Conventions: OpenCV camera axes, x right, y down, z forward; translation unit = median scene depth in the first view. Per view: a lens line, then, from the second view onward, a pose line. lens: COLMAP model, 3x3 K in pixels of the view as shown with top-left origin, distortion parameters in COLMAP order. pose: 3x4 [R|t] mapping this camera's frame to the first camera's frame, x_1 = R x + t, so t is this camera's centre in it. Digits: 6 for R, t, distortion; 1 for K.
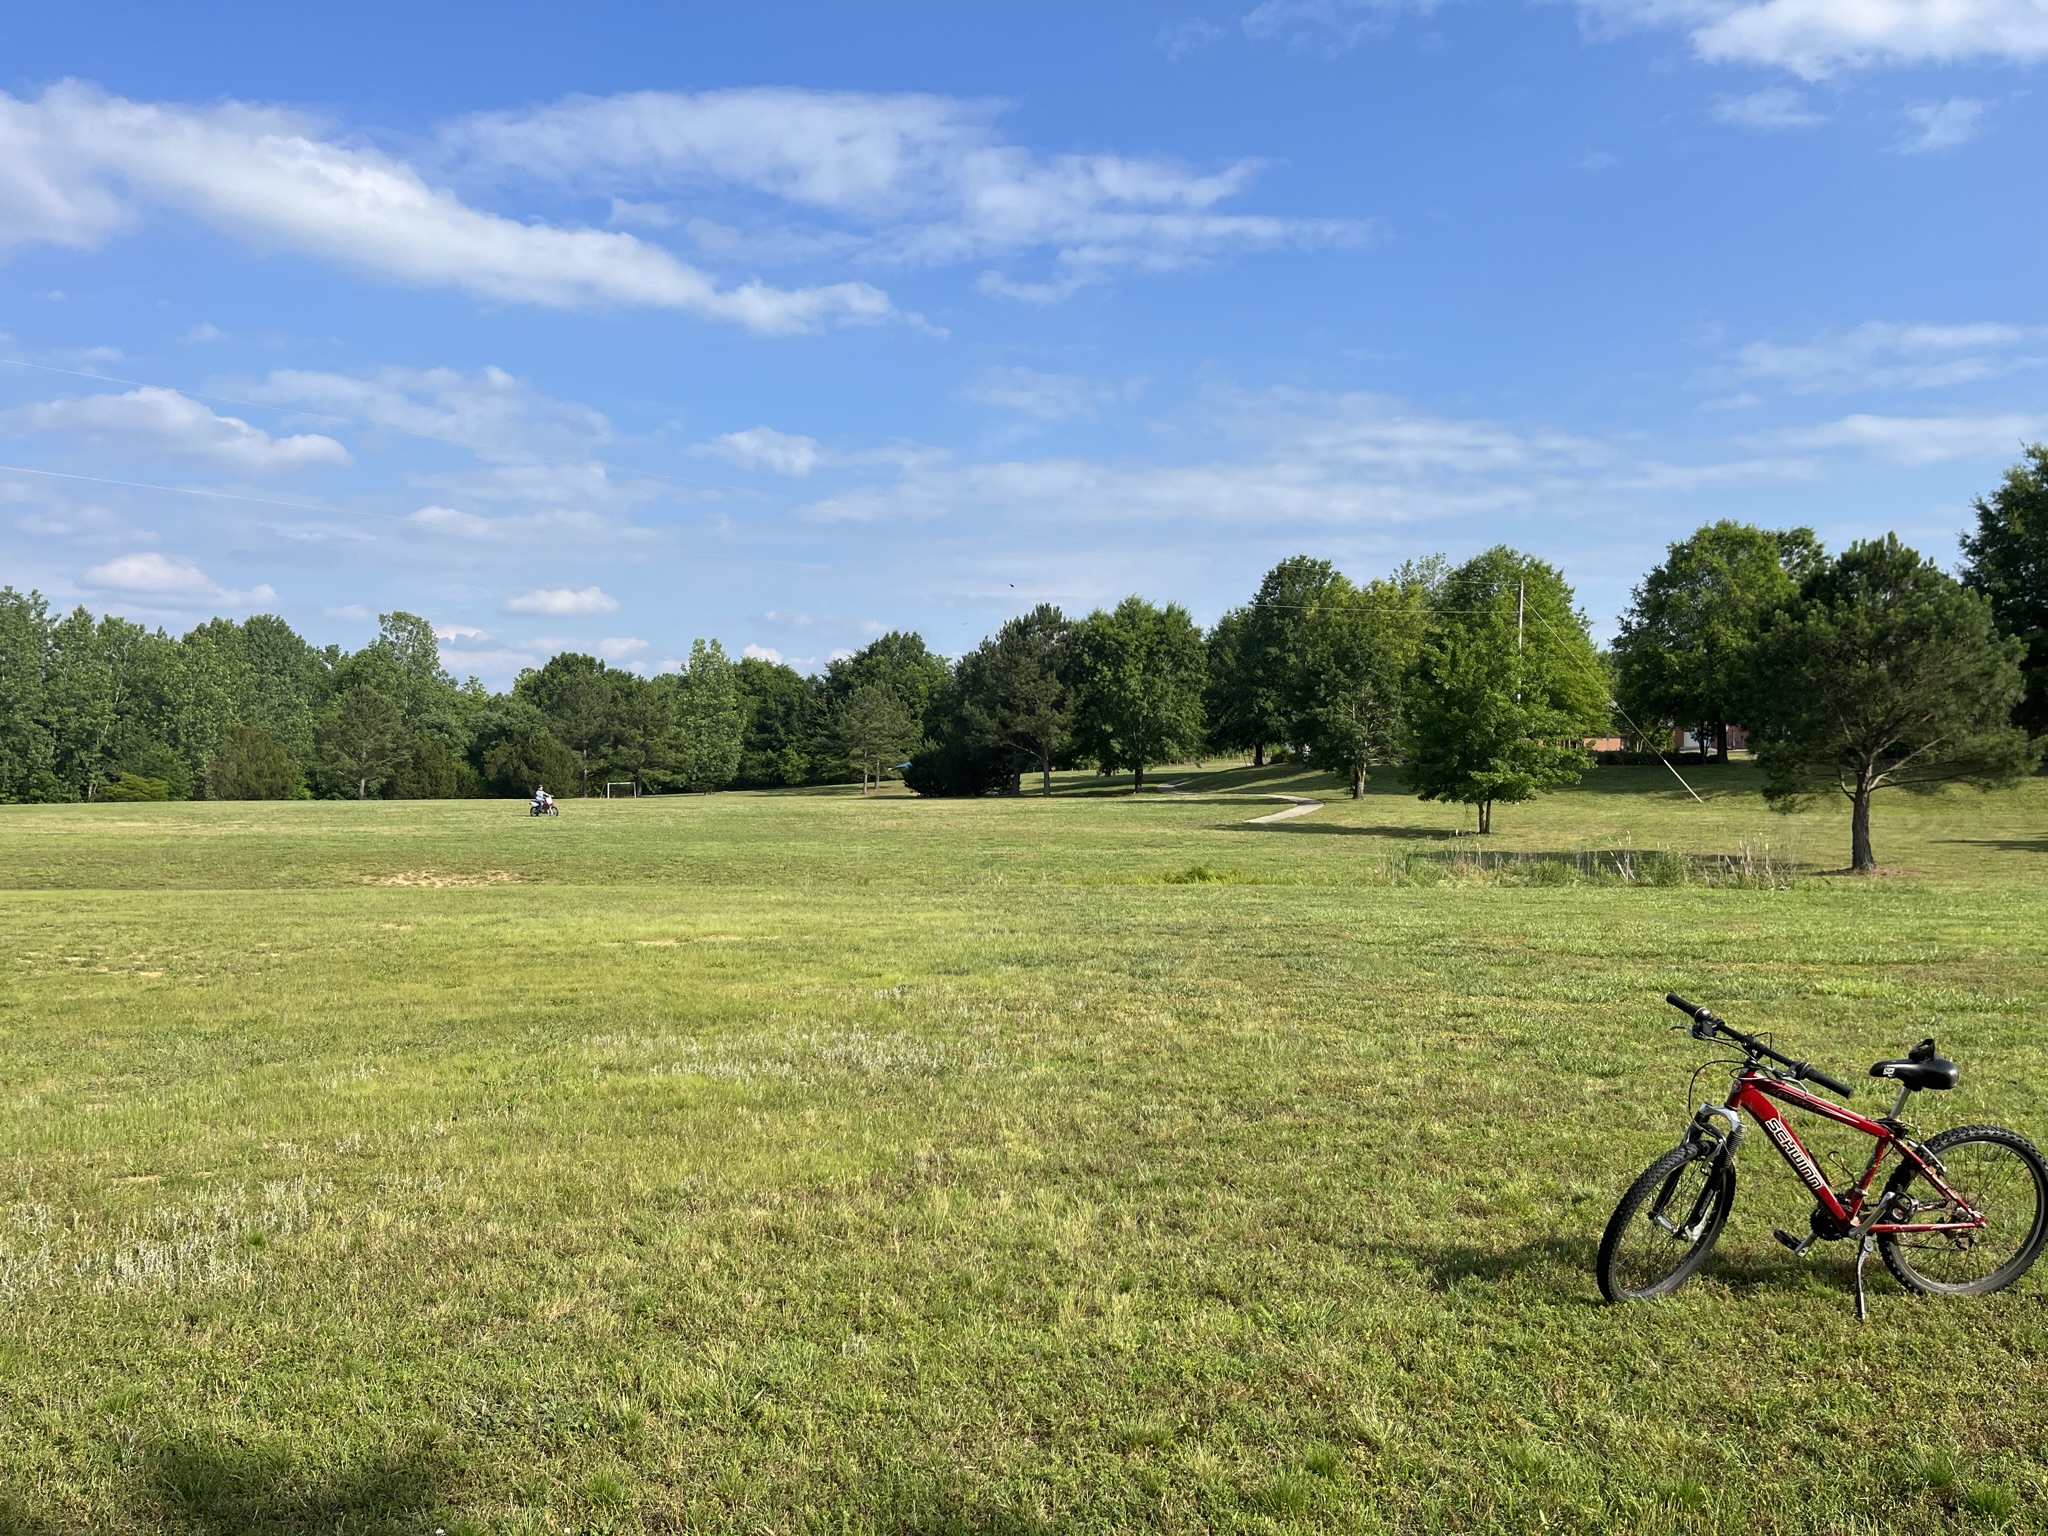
lens RADIAL K [[1547.9, 0, 1031.8], [0, 1547.9, 777.8], [0, 0, 1]] dist [0.068515, -0.092254]
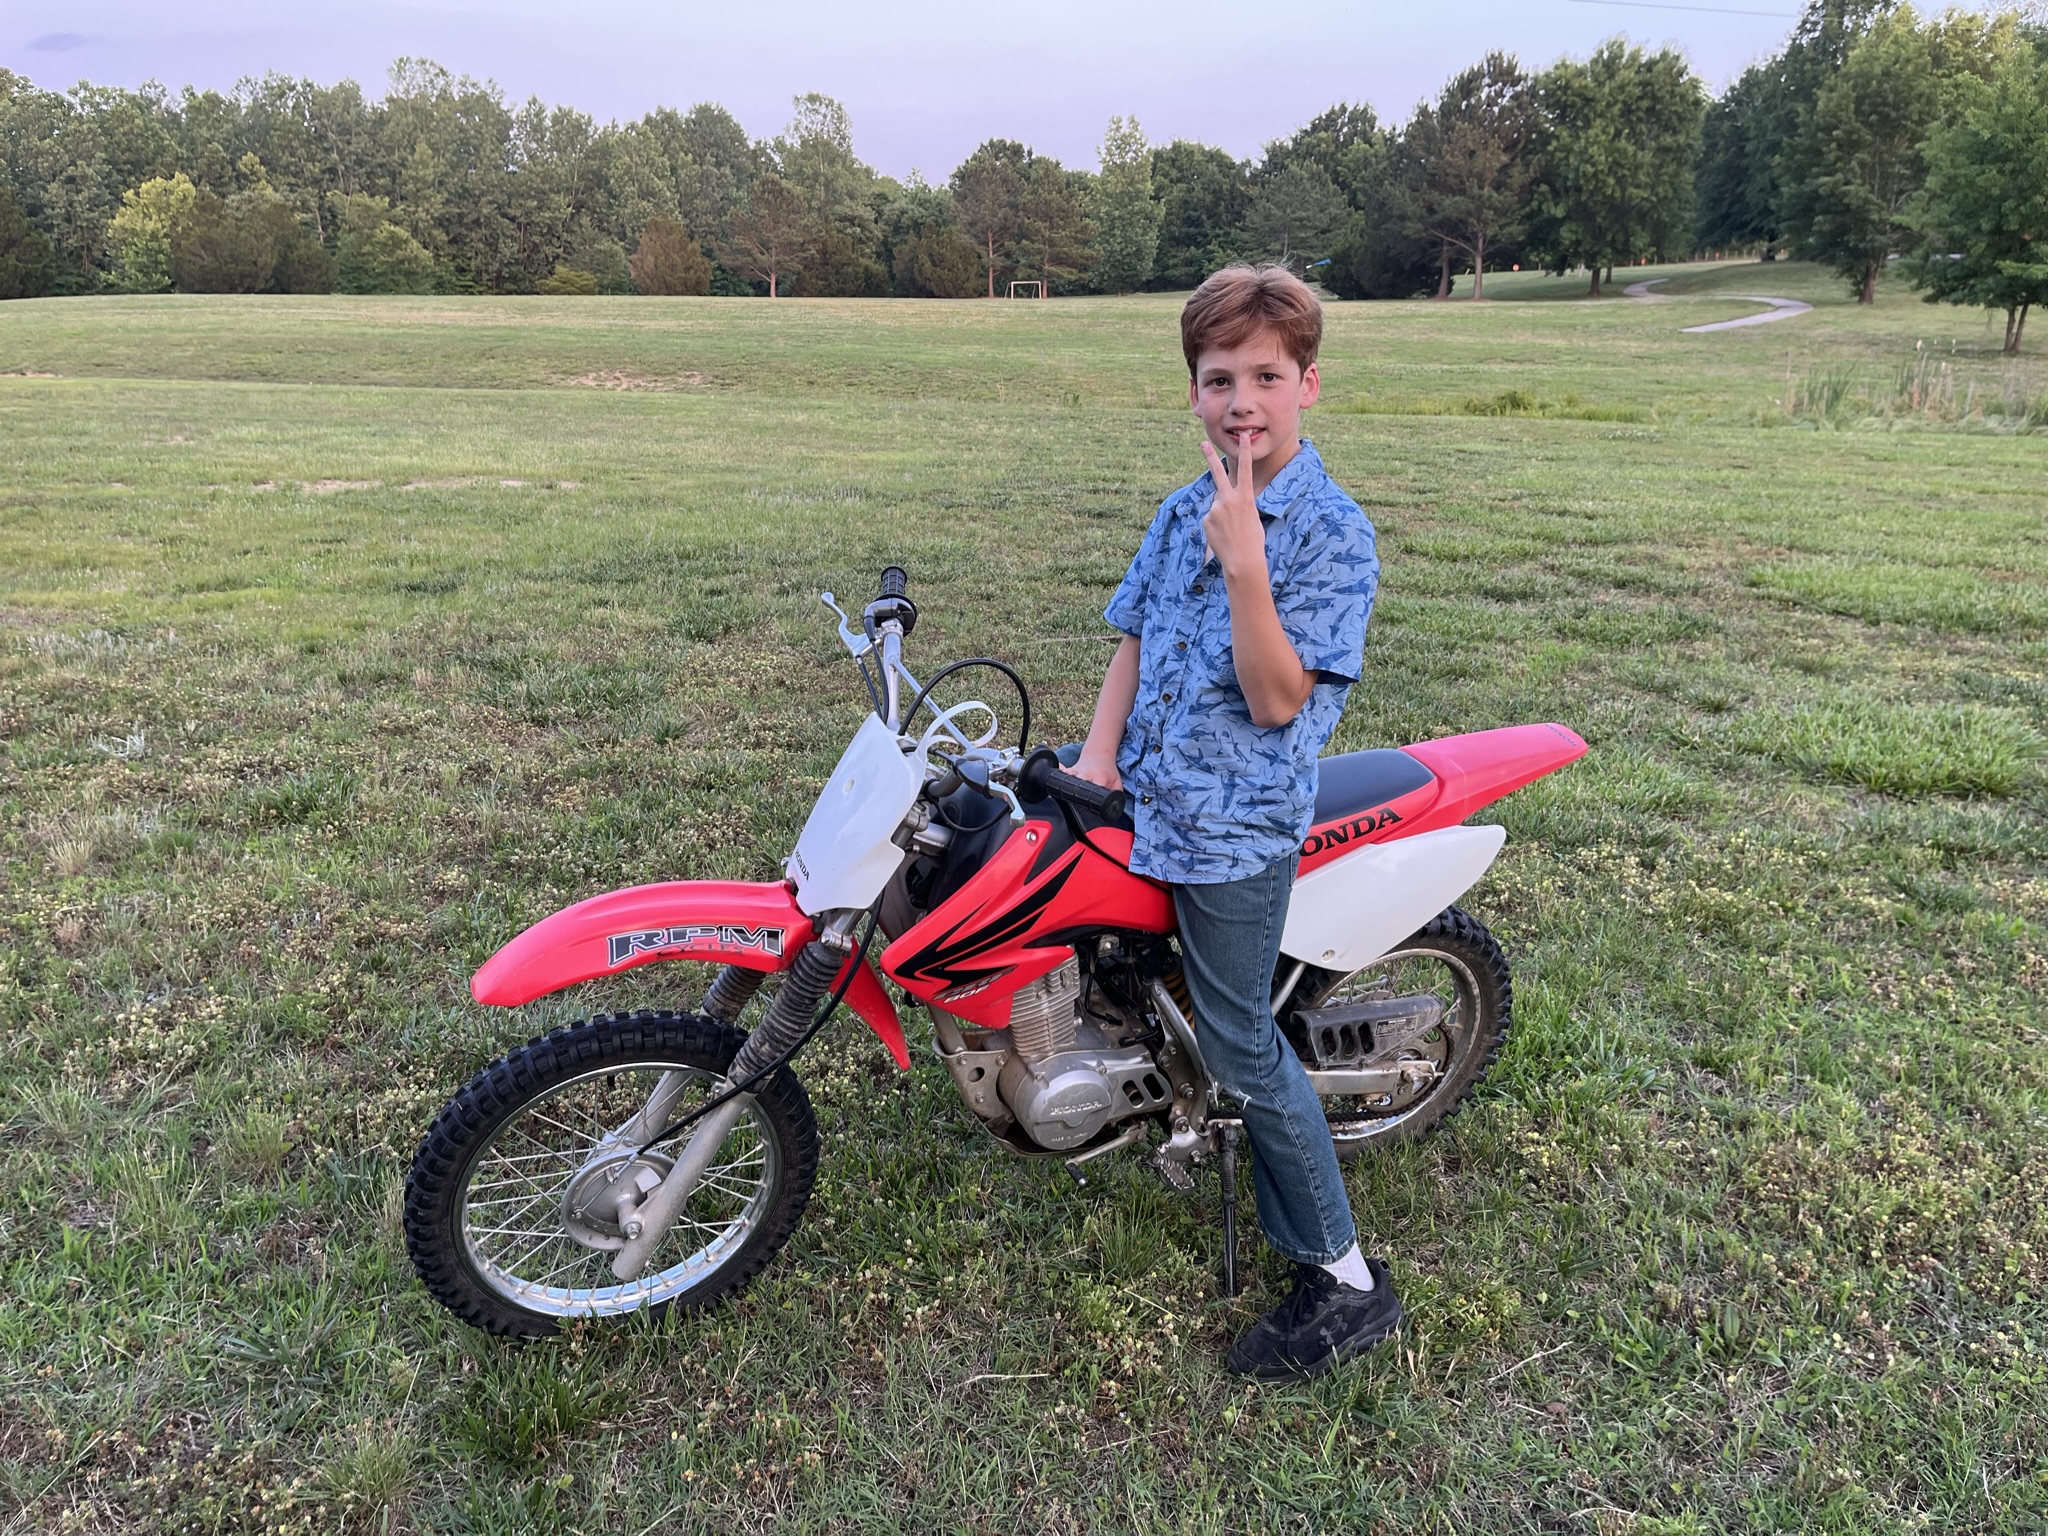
lens RADIAL K [[1547.9, 0, 1020.5], [0, 1547.9, 743.2], [0, 0, 1]] dist [0.068515, -0.092254]
pose [[0.953434, 0.092543, -0.287053, 0.063774], [-0.007354, 0.958611, 0.284624, 0.005403], [0.301512, -0.269259, 0.914653, 0.123803]]
